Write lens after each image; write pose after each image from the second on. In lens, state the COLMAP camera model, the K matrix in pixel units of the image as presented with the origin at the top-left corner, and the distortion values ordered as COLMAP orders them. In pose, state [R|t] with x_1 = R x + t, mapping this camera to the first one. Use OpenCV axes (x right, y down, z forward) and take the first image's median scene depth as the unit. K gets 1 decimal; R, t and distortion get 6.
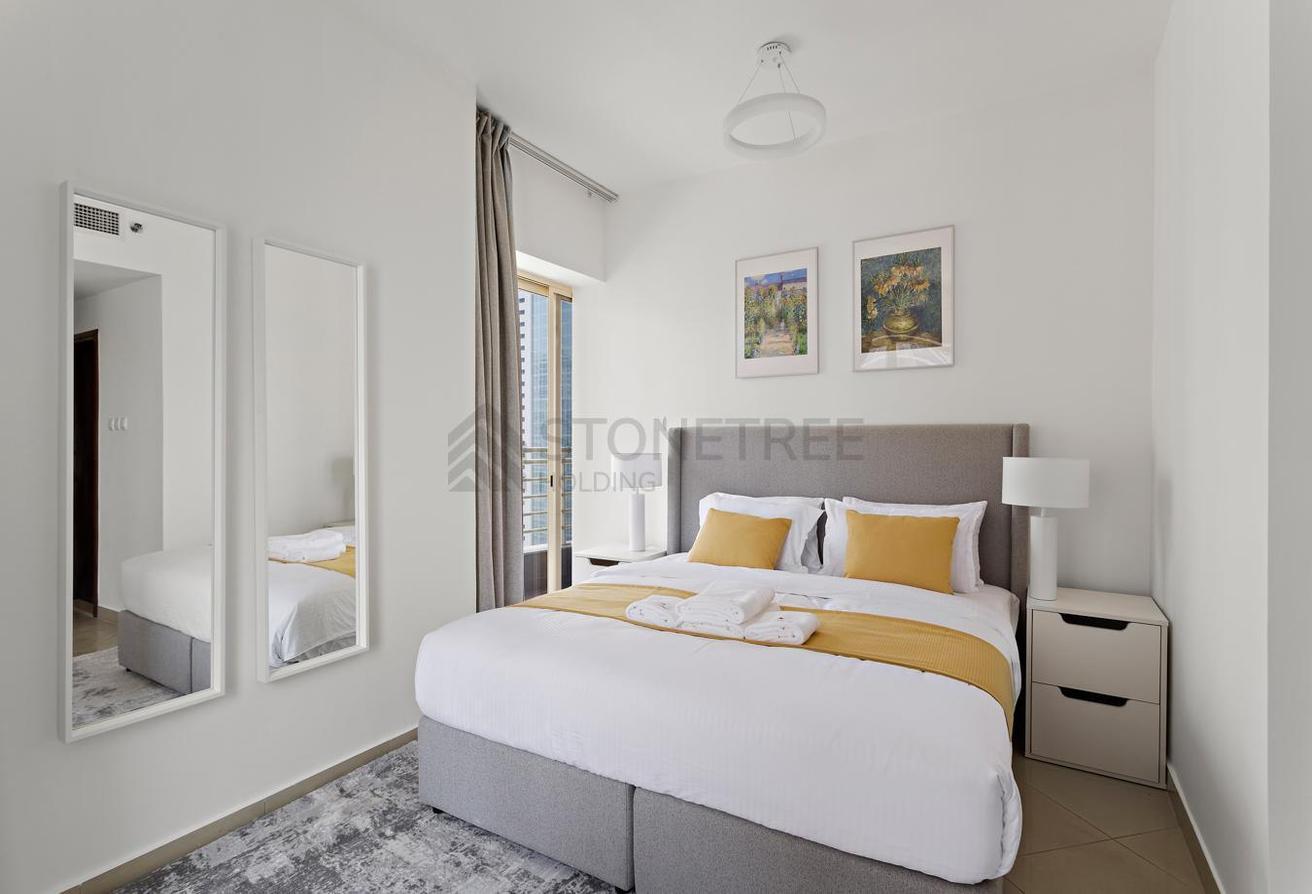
lens RADIAL K [[628.6, 0, 649.1], [0, 628.6, 448.6], [0, 0, 1]] dist [-0.001112, 0.000043]
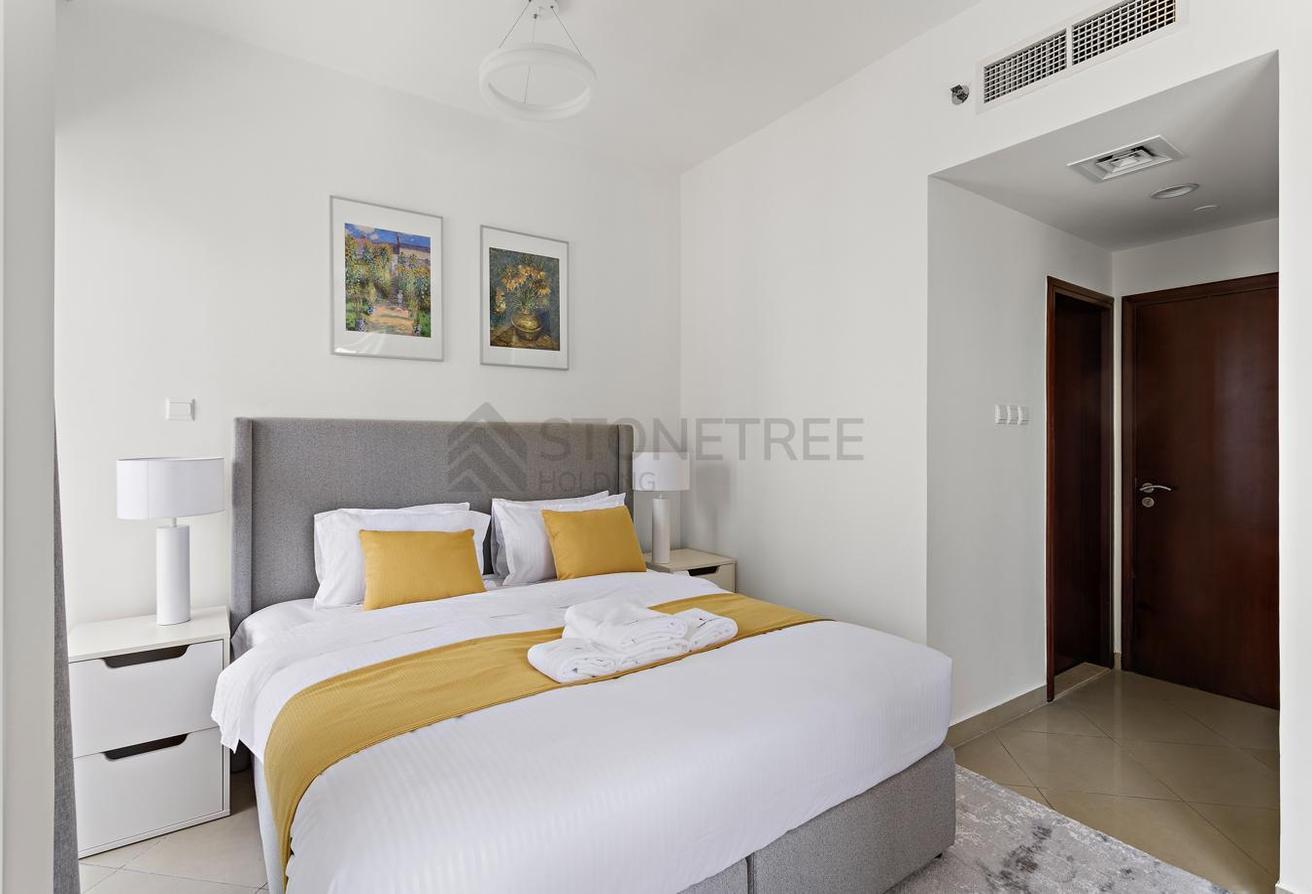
lens RADIAL K [[628.6, 0, 651.0], [0, 628.6, 440.3], [0, 0, 1]] dist [-0.001112, 0.000043]
pose [[0.412194, -0.005861, 0.911077, -0.410416], [0.006415, 0.999973, 0.003531, -0.010505], [-0.911073, 0.004389, 0.412221, 0.371056]]
